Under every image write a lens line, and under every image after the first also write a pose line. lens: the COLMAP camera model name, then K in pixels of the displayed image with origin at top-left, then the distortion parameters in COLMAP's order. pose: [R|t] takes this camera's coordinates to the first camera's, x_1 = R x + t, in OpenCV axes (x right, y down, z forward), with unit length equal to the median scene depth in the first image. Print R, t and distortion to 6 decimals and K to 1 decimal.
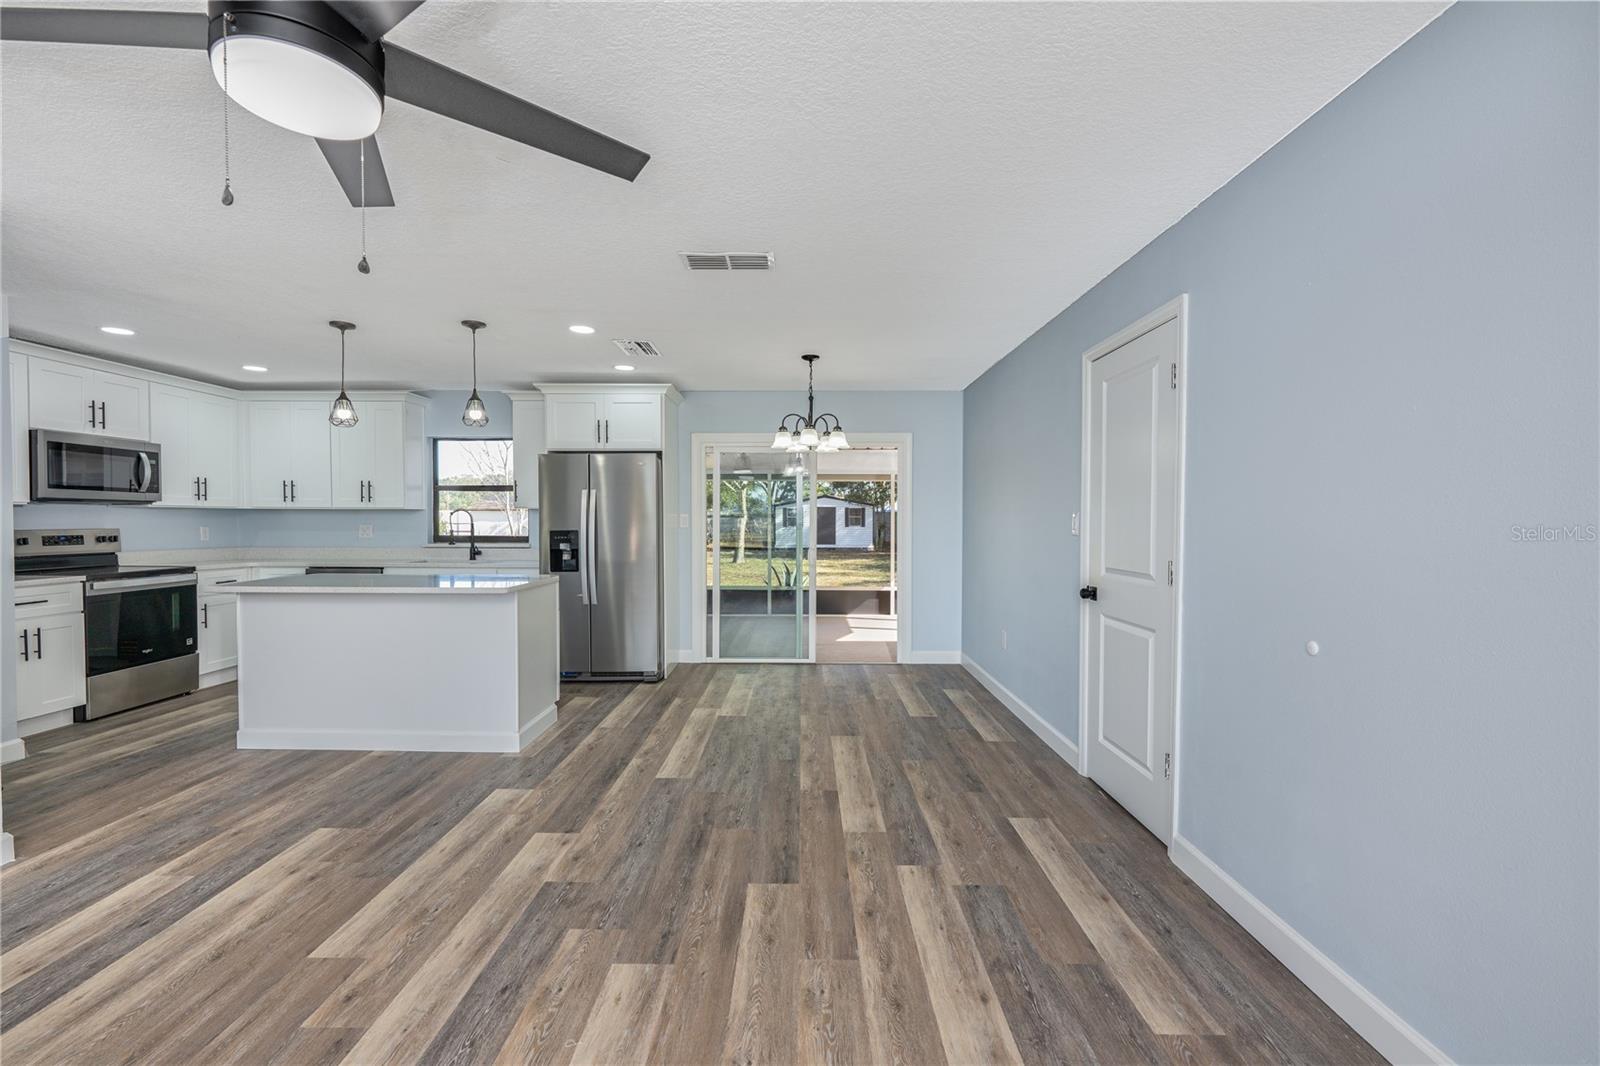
lens RADIAL K [[683.6, 0, 800.0], [0, 683.6, 533.0], [0, 0, 1]] dist [-0.000662, -0.000065]
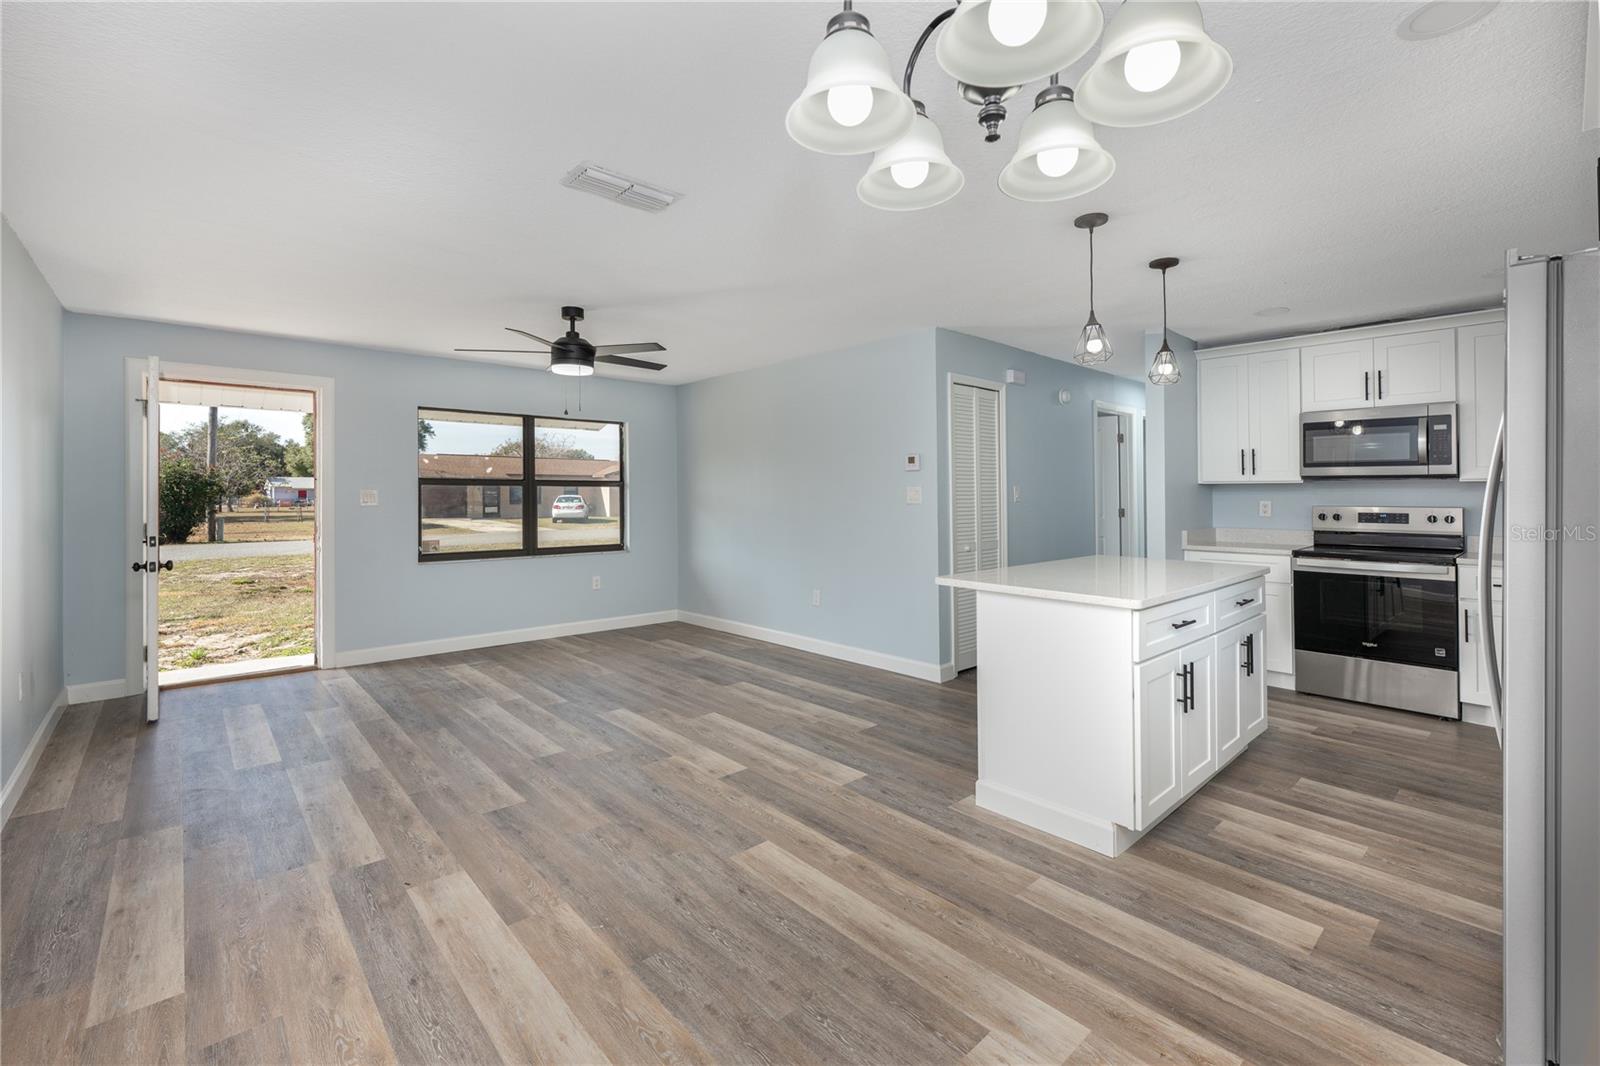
lens RADIAL K [[687.0, 0, 800.0], [0, 687.0, 533.0], [0, 0, 1]] dist [0.007200, -0.000782]
pose [[-0.741614, 0.036575, -0.669829, 0.296750], [-0.014884, 0.997370, 0.070939, -0.039128], [0.670662, 0.062579, -0.739119, 1.801601]]
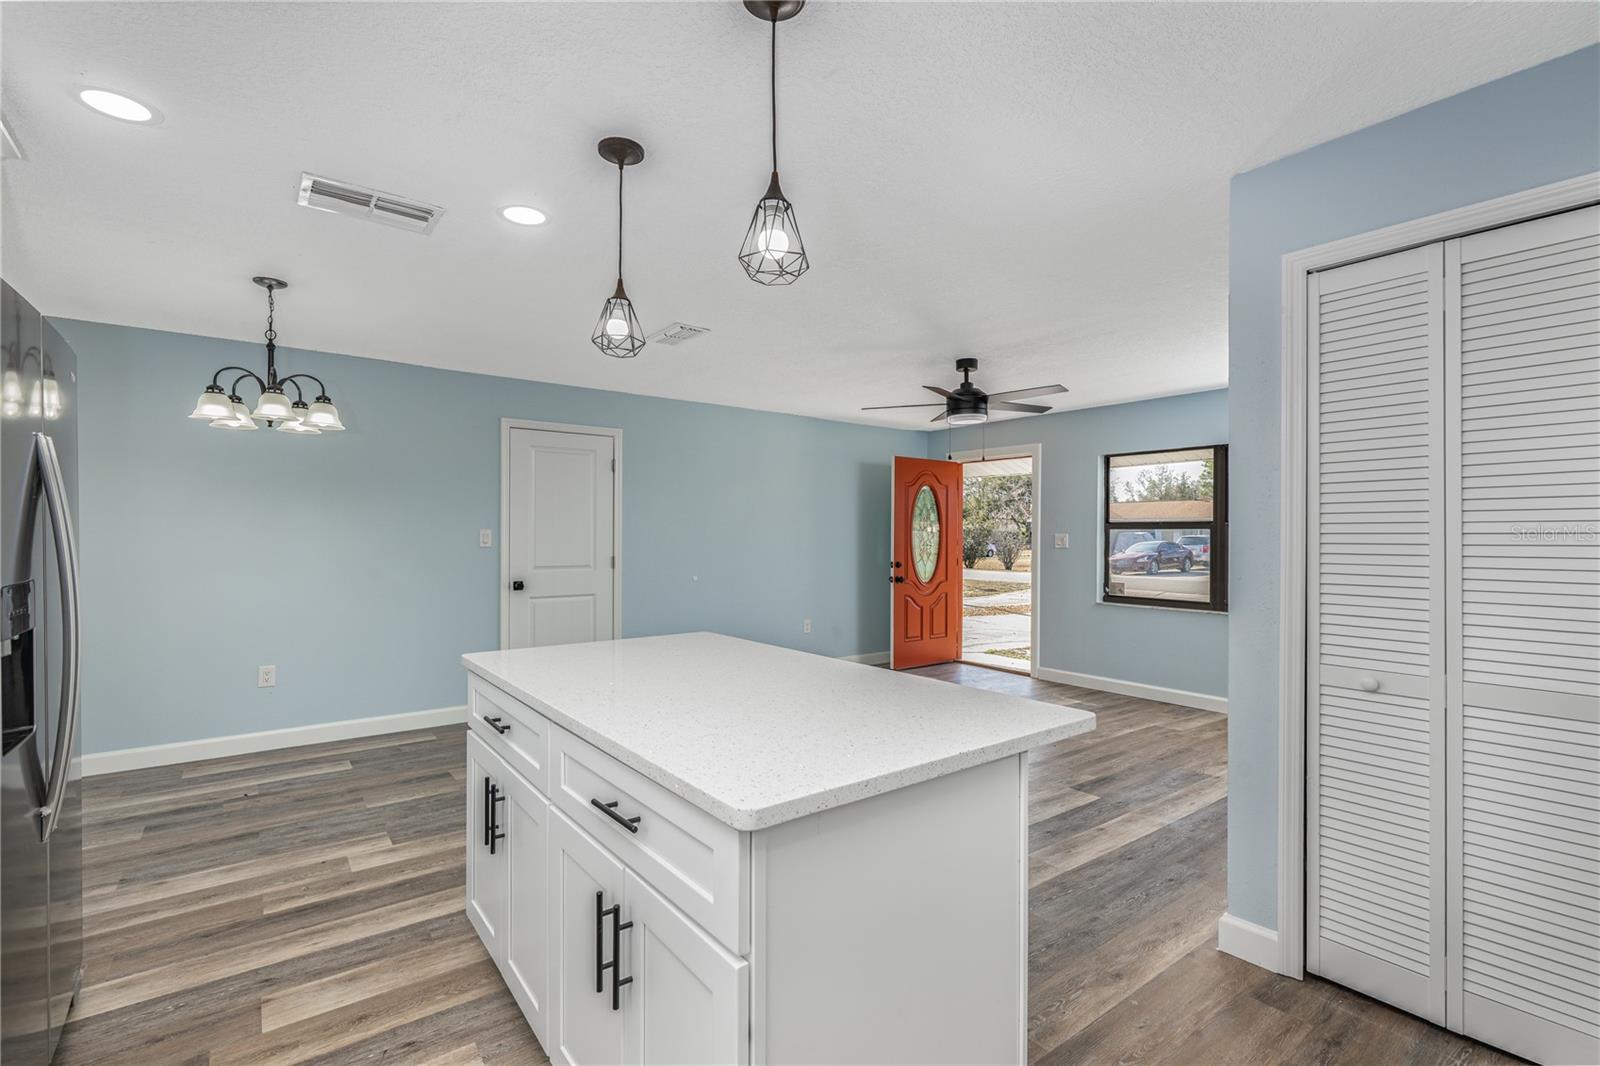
lens RADIAL K [[716.0, 0, 803.2], [0, 716.0, 539.8], [0, 0, 1]] dist [-0.000540, 0.000441]
pose [[-0.613382, -0.007875, 0.789747, -1.321683], [0.009769, 0.999798, 0.017557, -0.034651], [-0.789726, 0.018485, -0.613181, 1.668251]]
